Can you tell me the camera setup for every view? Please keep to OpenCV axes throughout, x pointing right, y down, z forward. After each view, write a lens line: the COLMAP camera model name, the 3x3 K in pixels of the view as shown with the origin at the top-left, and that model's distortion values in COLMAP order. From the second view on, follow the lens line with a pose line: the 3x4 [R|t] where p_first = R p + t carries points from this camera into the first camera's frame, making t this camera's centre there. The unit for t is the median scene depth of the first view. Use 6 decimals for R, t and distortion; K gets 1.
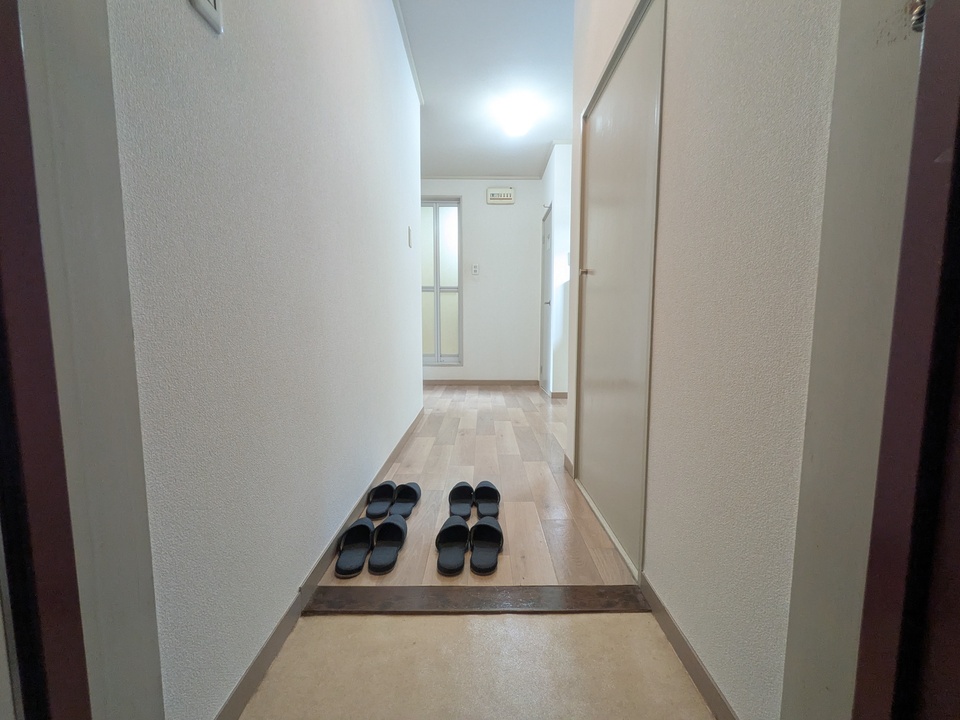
lens RADIAL K [[382.1, 0, 483.2], [0, 382.1, 359.5], [0, 0, 1]] dist [0.000568, -0.000557]
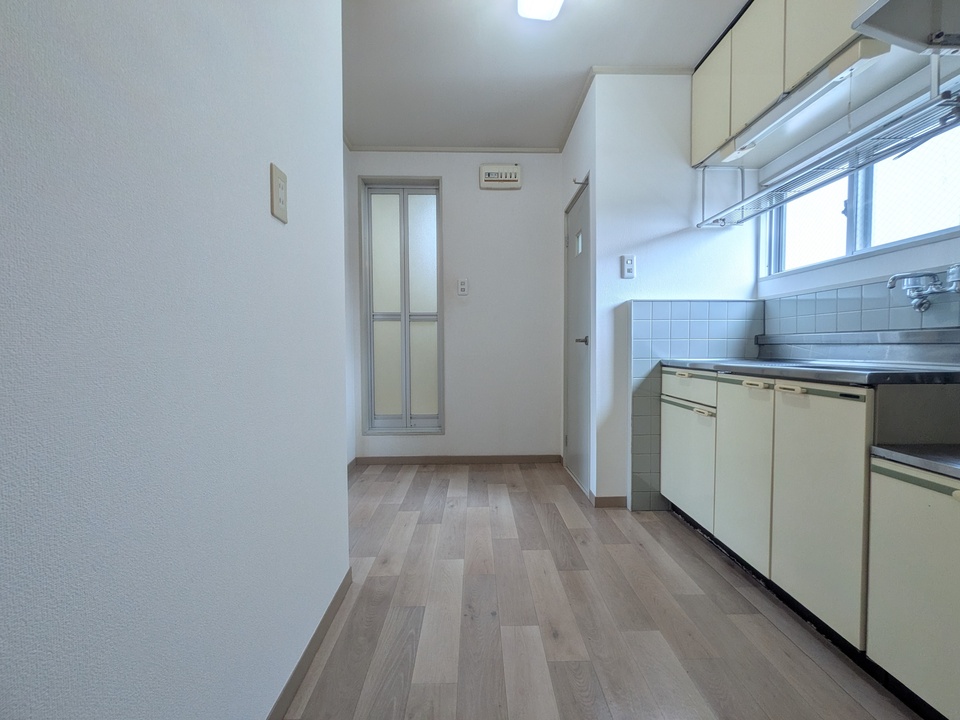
lens RADIAL K [[382.1, 0, 483.2], [0, 382.1, 359.5], [0, 0, 1]] dist [0.000568, -0.000557]
pose [[0.999827, -0.007241, 0.017150, 0.002207], [0.008172, 0.998459, -0.054886, -0.077371], [-0.016727, 0.055017, 0.998345, 0.361024]]
